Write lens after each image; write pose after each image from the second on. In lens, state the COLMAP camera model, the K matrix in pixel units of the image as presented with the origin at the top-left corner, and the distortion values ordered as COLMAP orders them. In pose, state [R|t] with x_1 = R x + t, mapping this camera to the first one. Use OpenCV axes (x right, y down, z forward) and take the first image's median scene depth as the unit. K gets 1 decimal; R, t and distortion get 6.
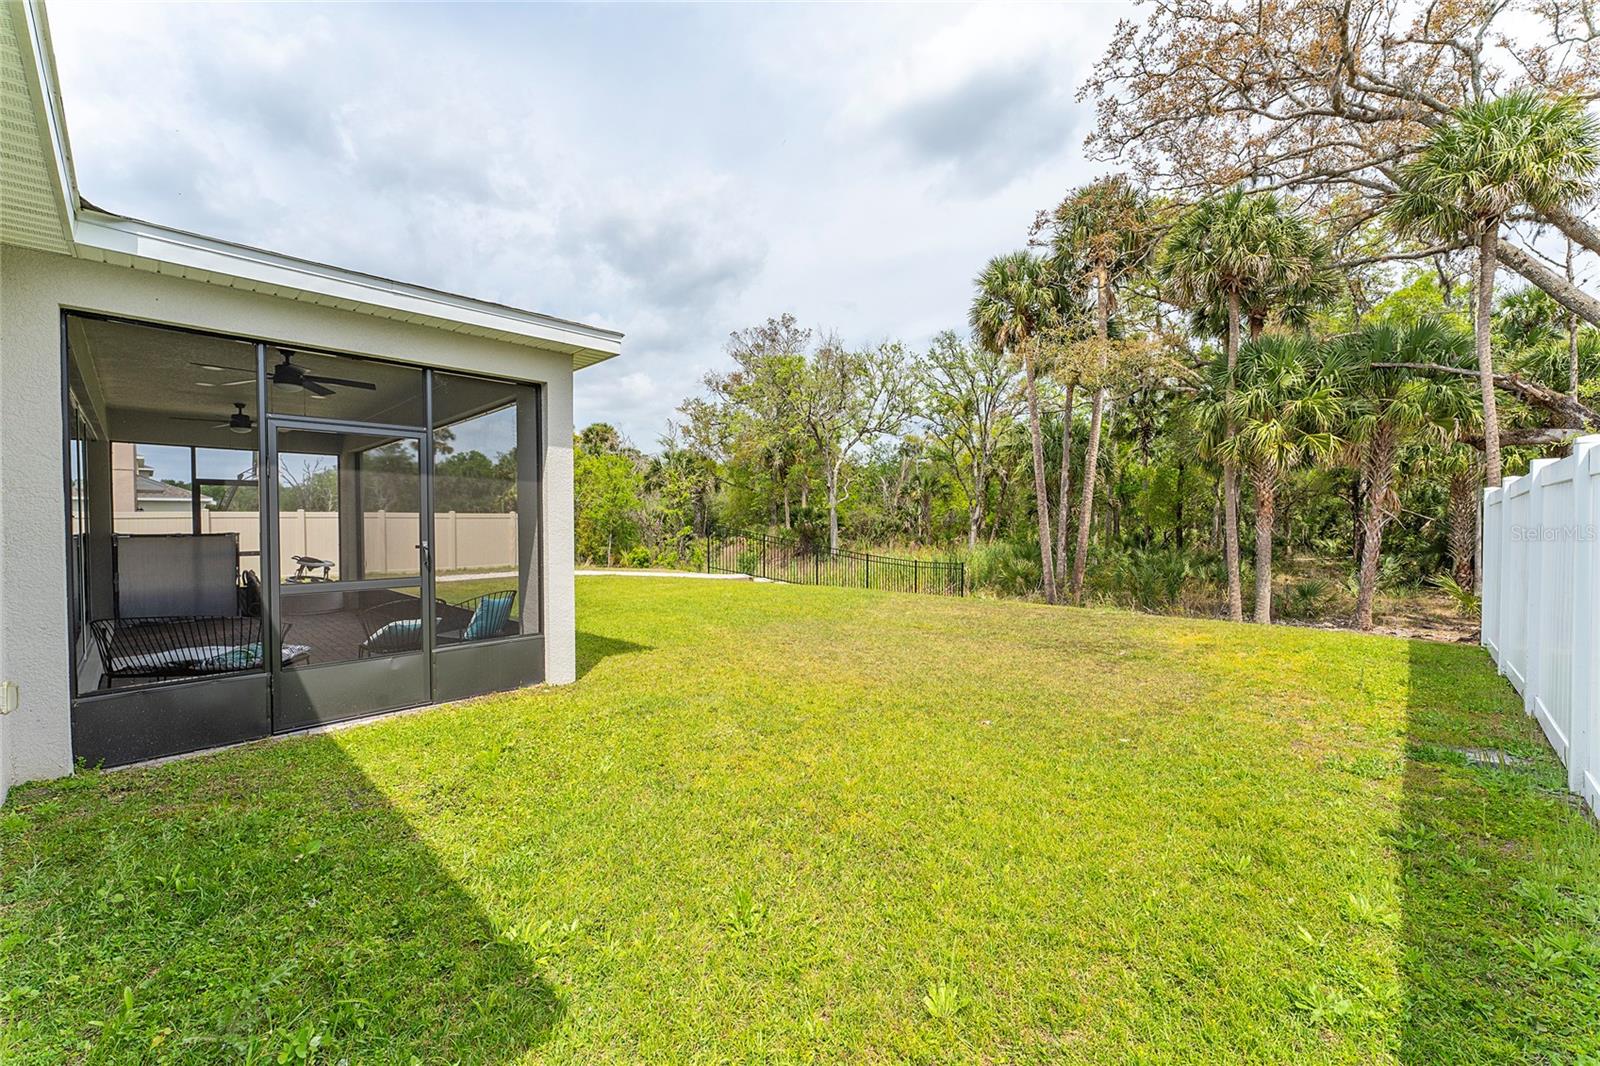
lens RADIAL K [[631.3, 0, 799.6], [0, 631.3, 531.2], [0, 0, 1]] dist [0.000639, 0.000031]
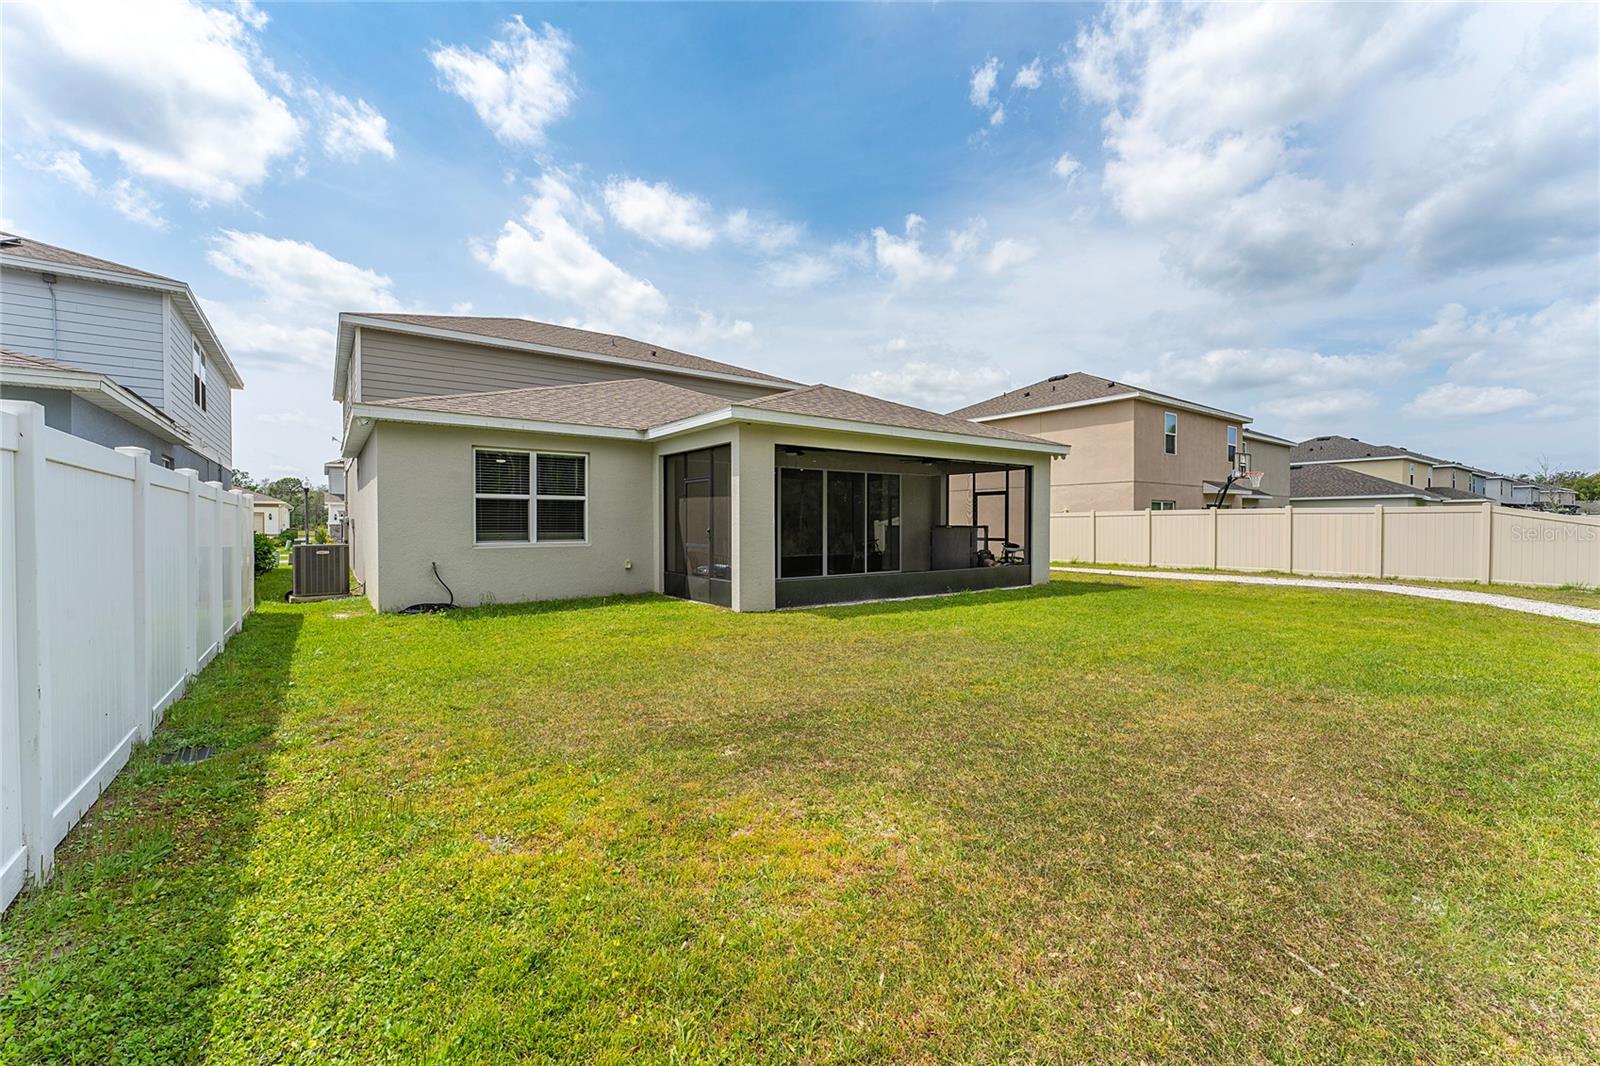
lens RADIAL K [[631.3, 0, 800.3], [0, 631.3, 533.0], [0, 0, 1]] dist [0.000639, 0.000031]
pose [[-0.167882, 0.018598, -0.985632, 0.706712], [-0.016329, 0.999632, 0.021643, -0.005407], [0.985672, 0.019728, -0.167517, 0.801914]]
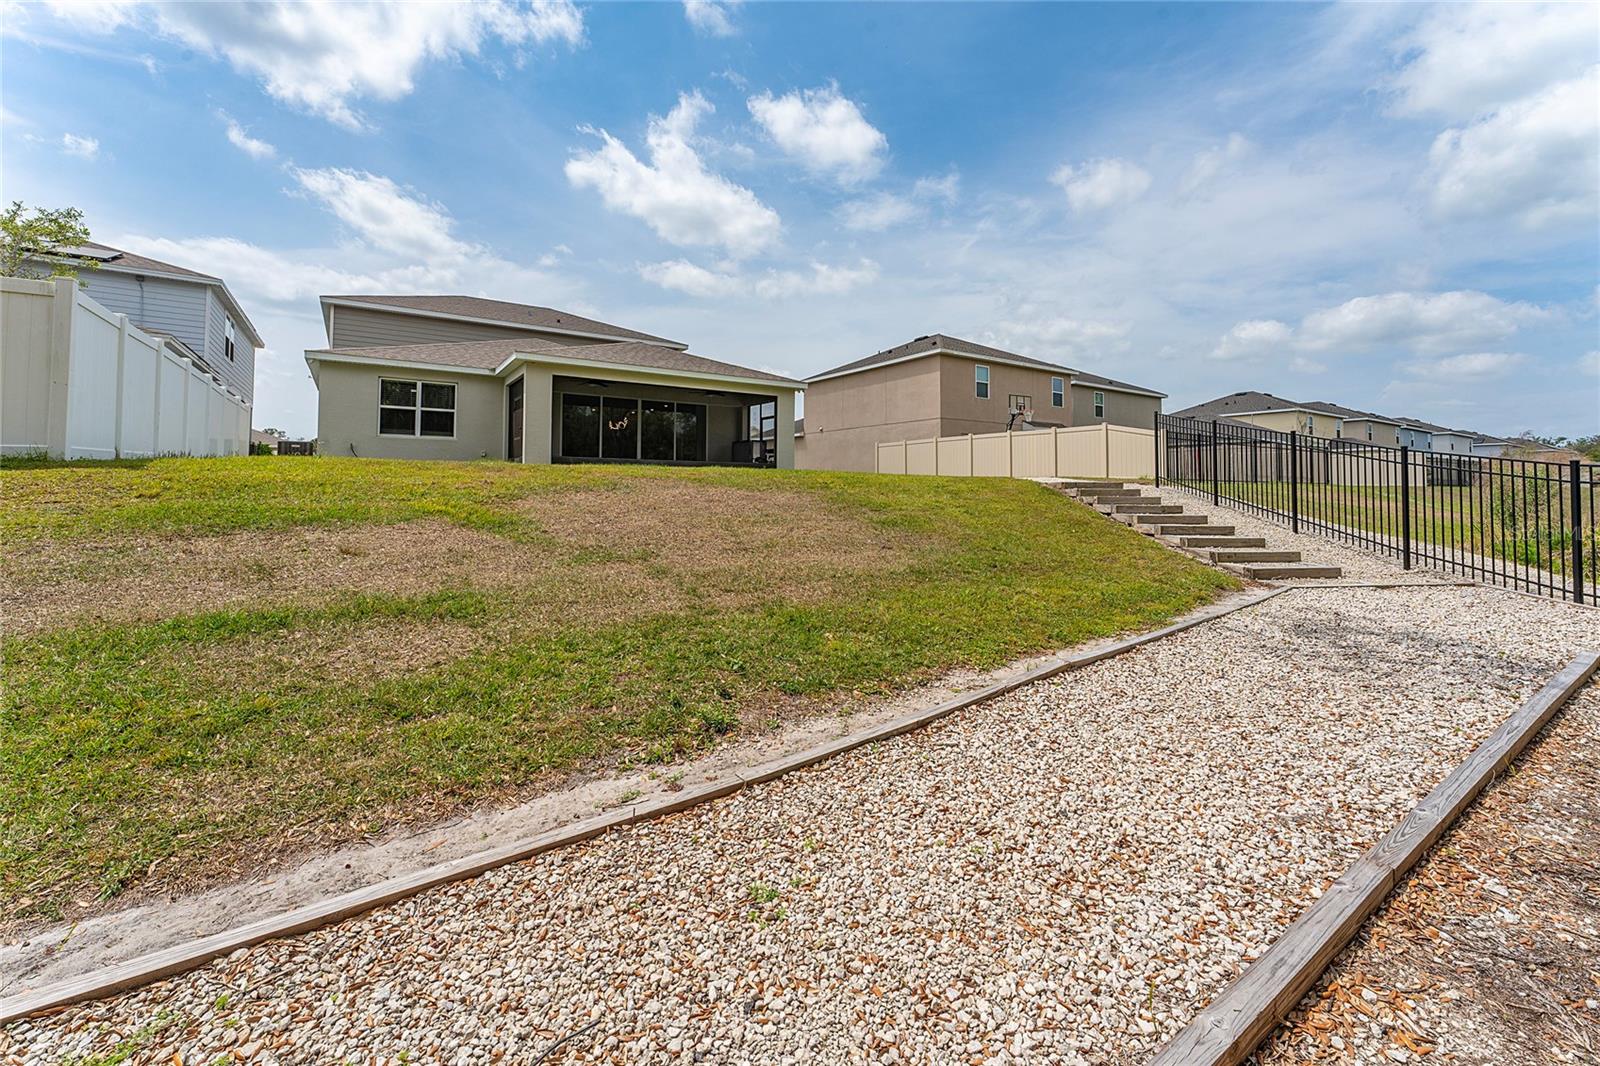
lens RADIAL K [[631.3, 0, 802.8], [0, 631.3, 463.4], [0, 0, 1]] dist [0.000639, 0.000031]
pose [[-0.201161, -0.032148, -0.979030, 1.209340], [-0.020859, 0.999375, -0.028530, 0.139786], [0.979336, 0.014683, -0.201706, 1.557135]]
